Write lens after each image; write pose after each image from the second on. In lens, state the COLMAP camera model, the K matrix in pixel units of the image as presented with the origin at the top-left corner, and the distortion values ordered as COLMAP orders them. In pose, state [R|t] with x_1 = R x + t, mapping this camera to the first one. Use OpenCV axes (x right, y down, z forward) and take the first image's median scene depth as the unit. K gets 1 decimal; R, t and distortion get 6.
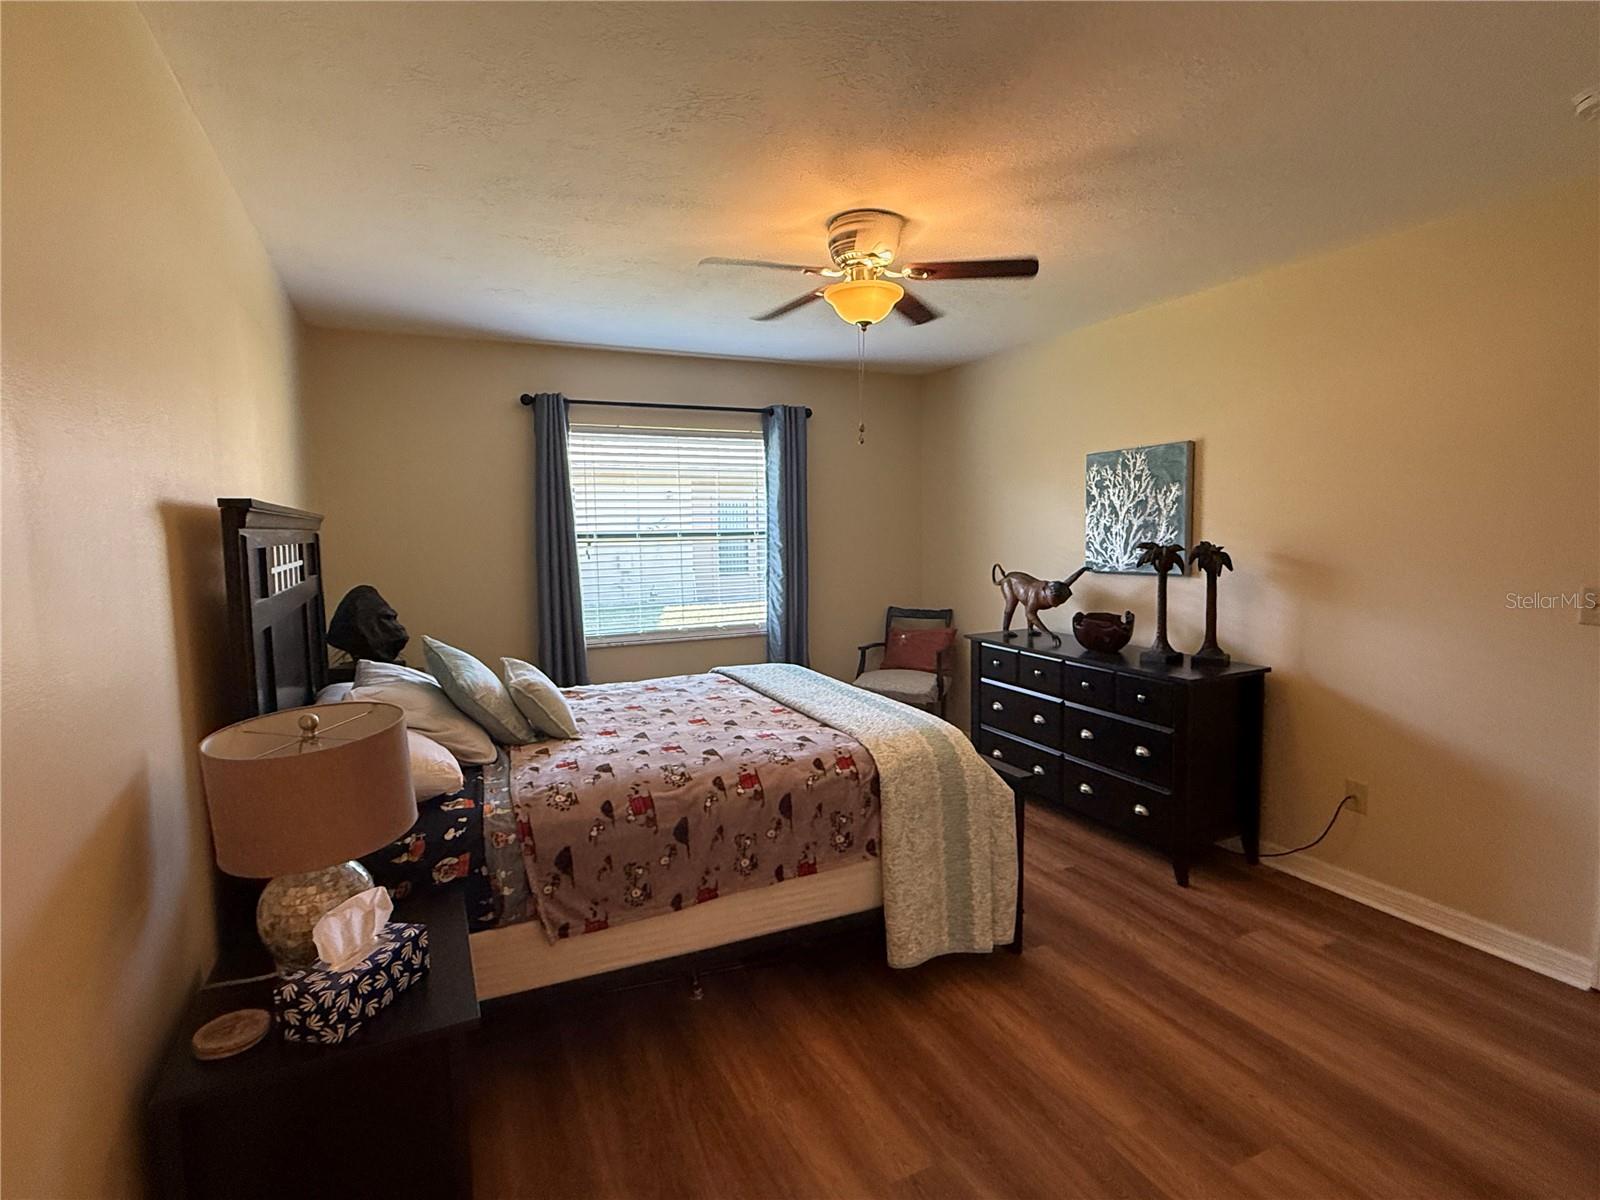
lens RADIAL K [[793.2, 0, 800.0], [0, 793.2, 600.0], [0, 0, 1]] dist [0.001506, 0.000479]
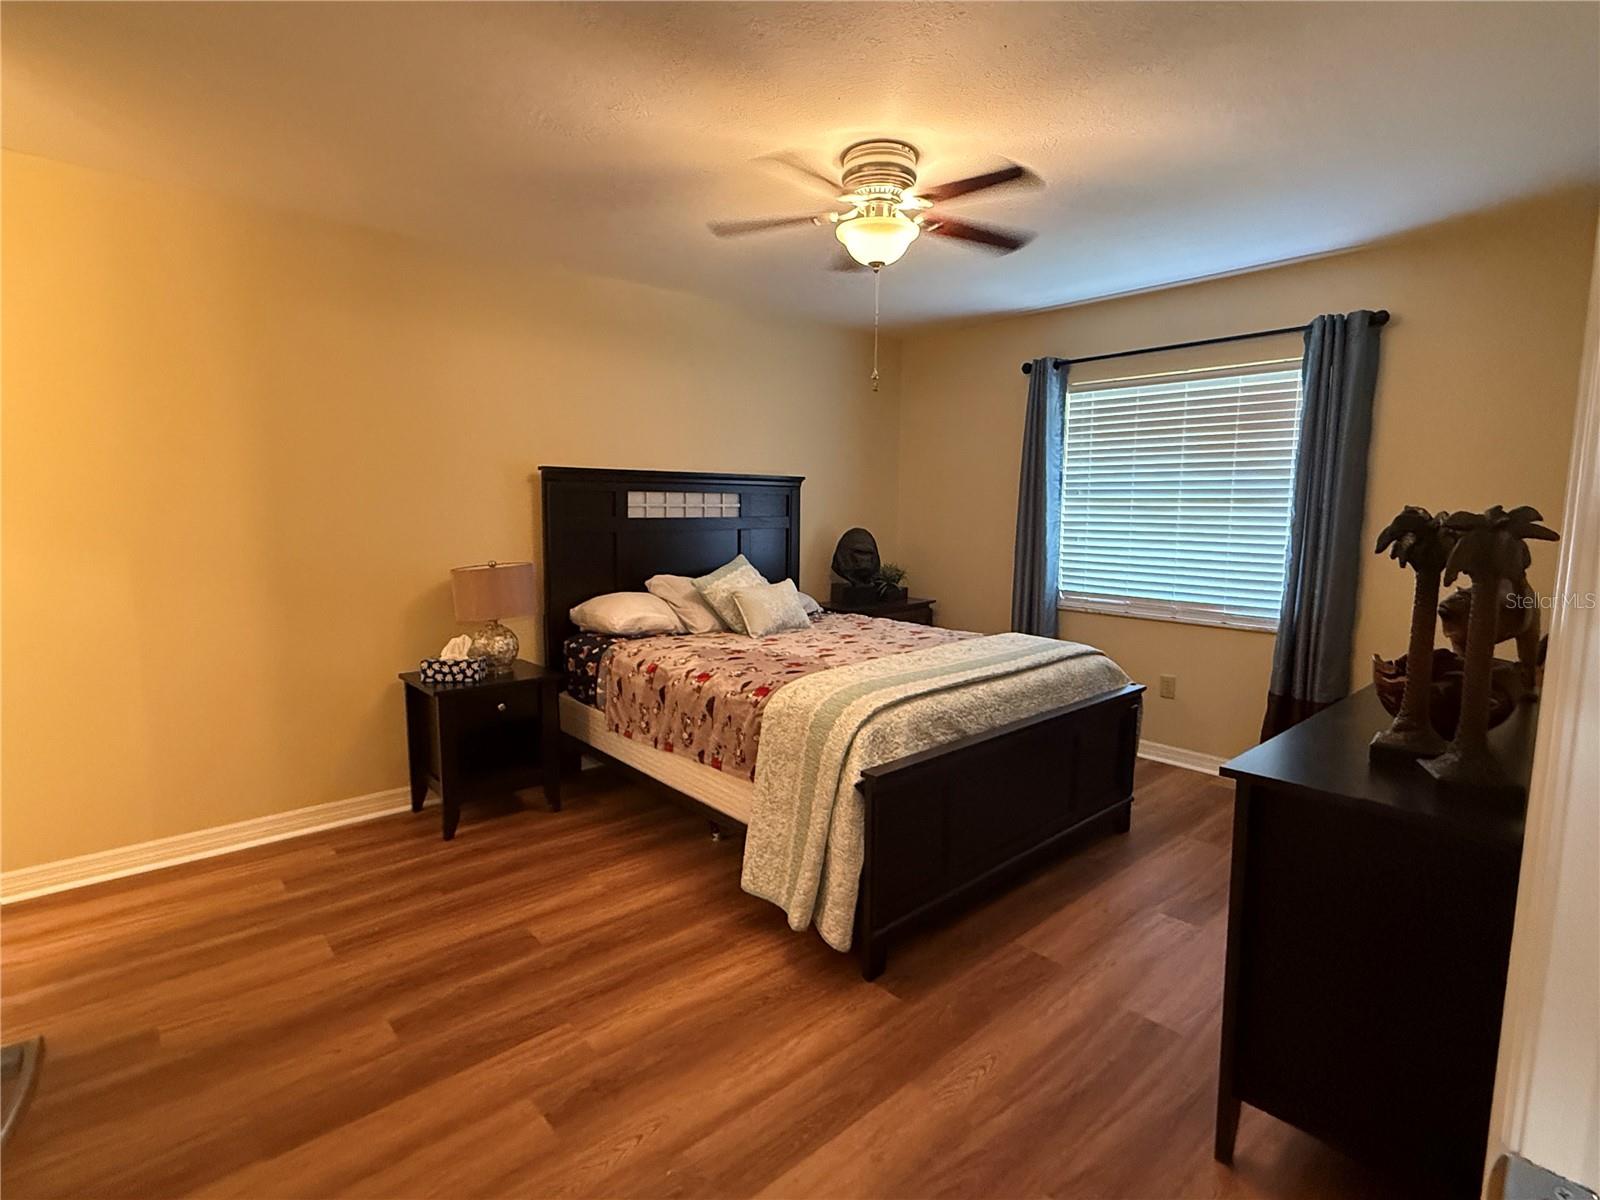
lens RADIAL K [[793.2, 0, 800.0], [0, 793.2, 600.0], [0, 0, 1]] dist [0.001506, 0.000479]
pose [[0.294207, 0.130777, -0.946752, 1.150665], [-0.100834, 0.989313, 0.105321, -0.044628], [0.950408, 0.064478, 0.304249, 0.739546]]
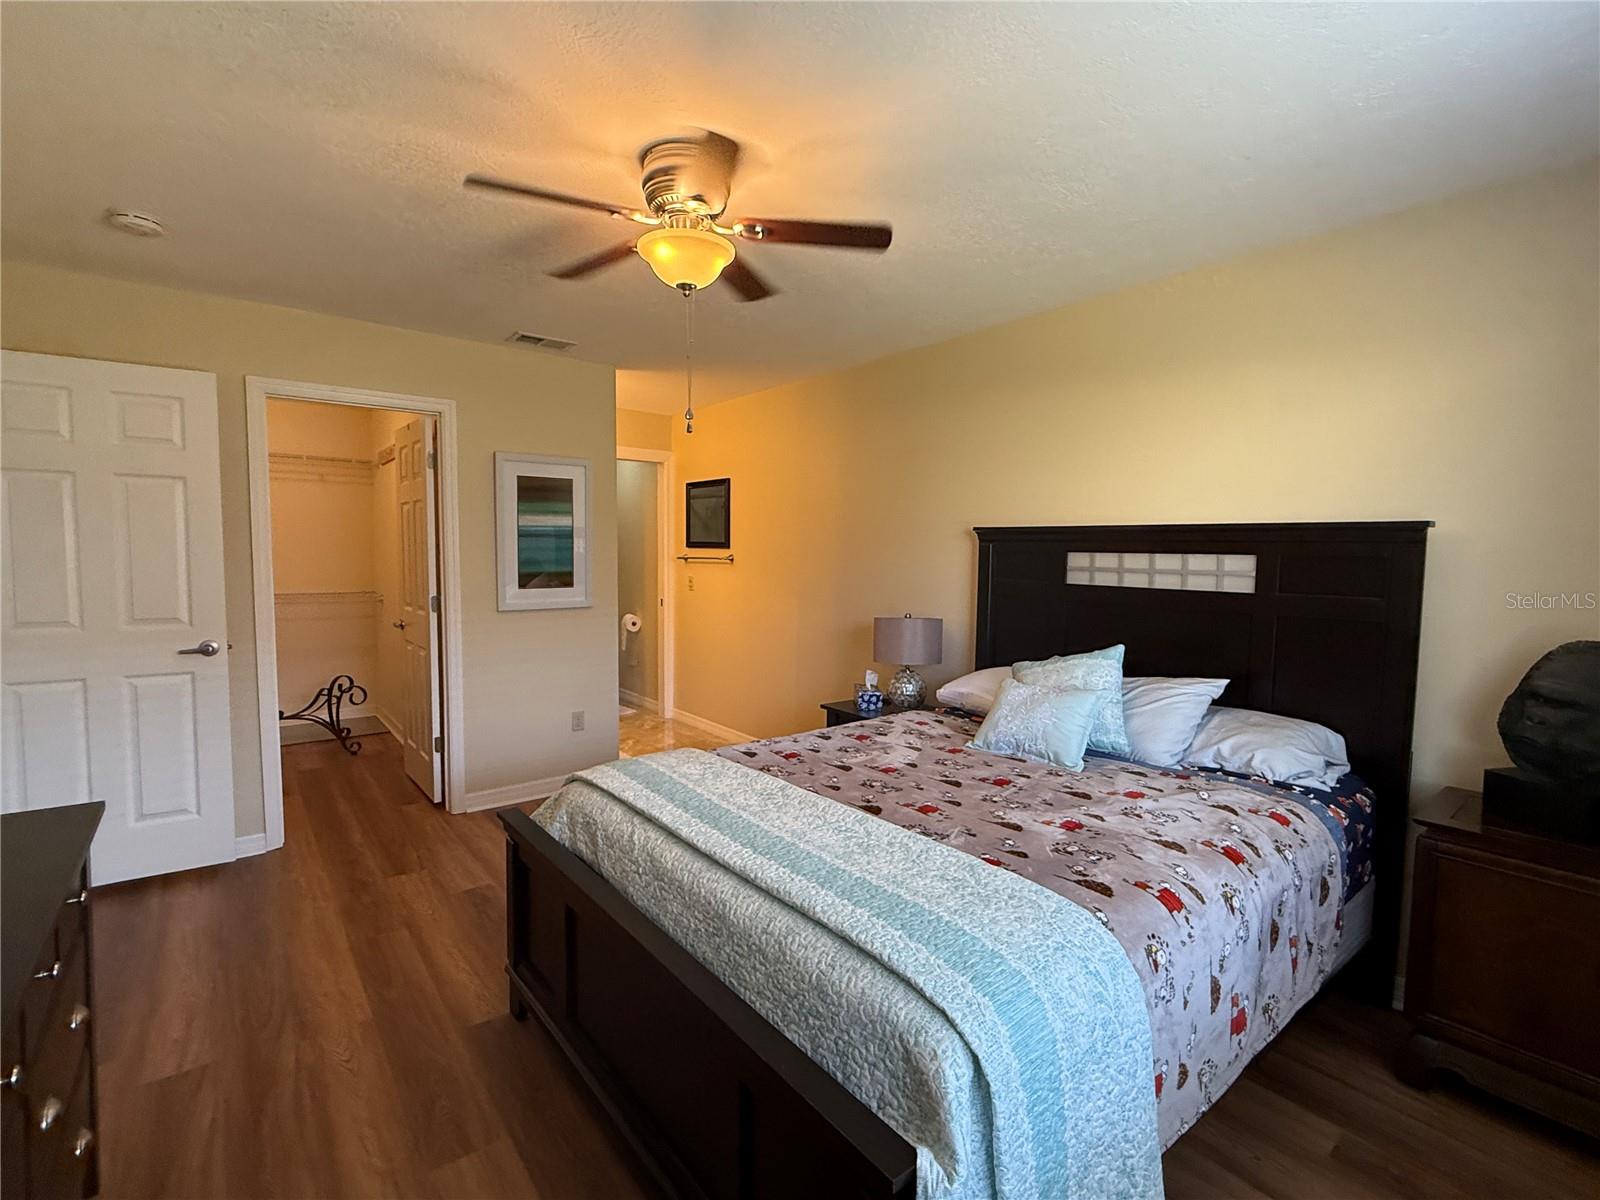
lens RADIAL K [[751.6, 0, 800.0], [0, 751.6, 600.0], [0, 0, 1]] dist [0.001104, 0.005330]
pose [[-0.973862, 0.017821, -0.226442, 0.188788], [-0.019767, 0.986486, 0.162647, -0.177914], [0.226281, 0.162871, -0.960349, 2.047802]]
